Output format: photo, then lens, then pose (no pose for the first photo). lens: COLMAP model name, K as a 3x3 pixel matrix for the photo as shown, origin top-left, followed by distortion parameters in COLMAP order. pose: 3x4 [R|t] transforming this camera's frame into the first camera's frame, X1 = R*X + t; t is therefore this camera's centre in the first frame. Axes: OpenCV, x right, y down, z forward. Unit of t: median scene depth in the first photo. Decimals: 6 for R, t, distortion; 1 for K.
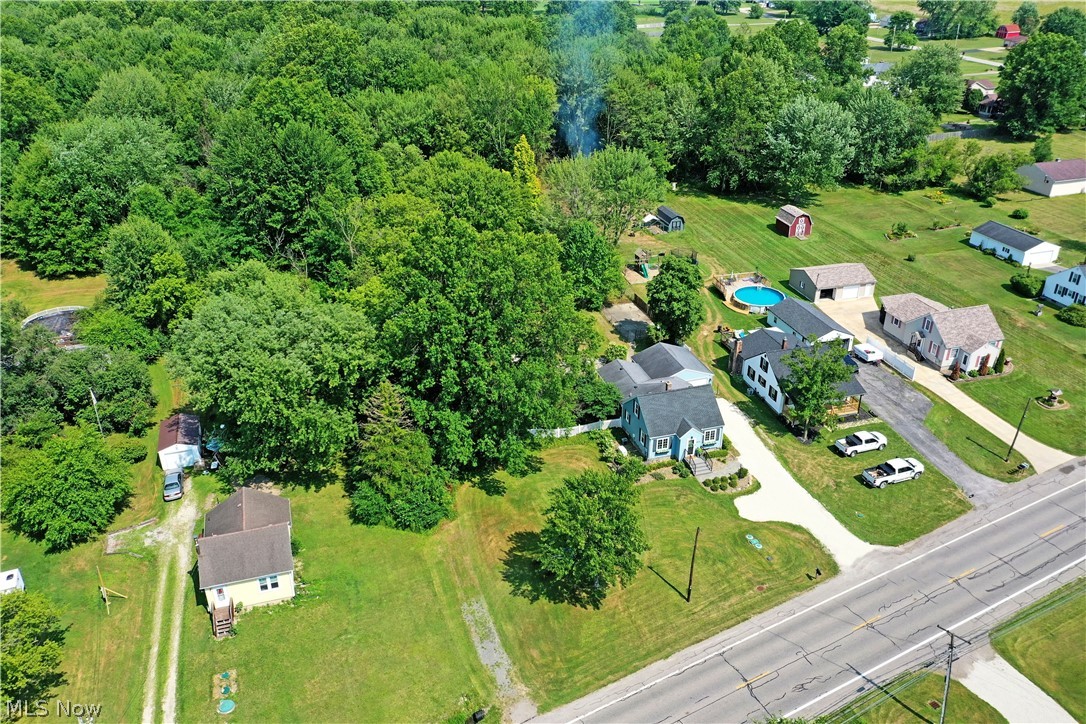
lens RADIAL K [[868.3, 0, 543.0], [0, 868.3, 362.0], [0, 0, 1]] dist [0.012364, 0.007960]
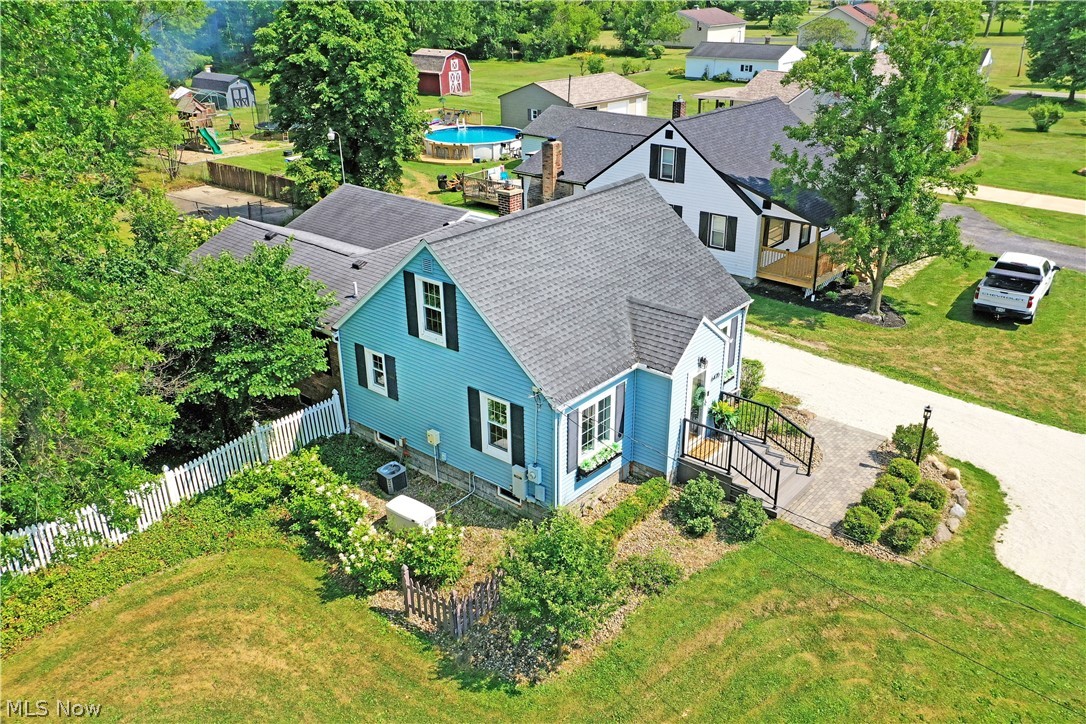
lens RADIAL K [[868.3, 0, 543.0], [0, 868.3, 362.0], [0, 0, 1]] dist [0.012364, 0.007960]
pose [[0.841954, -0.230389, 0.487887, 0.021214], [0.259842, 0.965621, 0.007569, 0.069515], [-0.472858, 0.120401, 0.872874, 0.765424]]
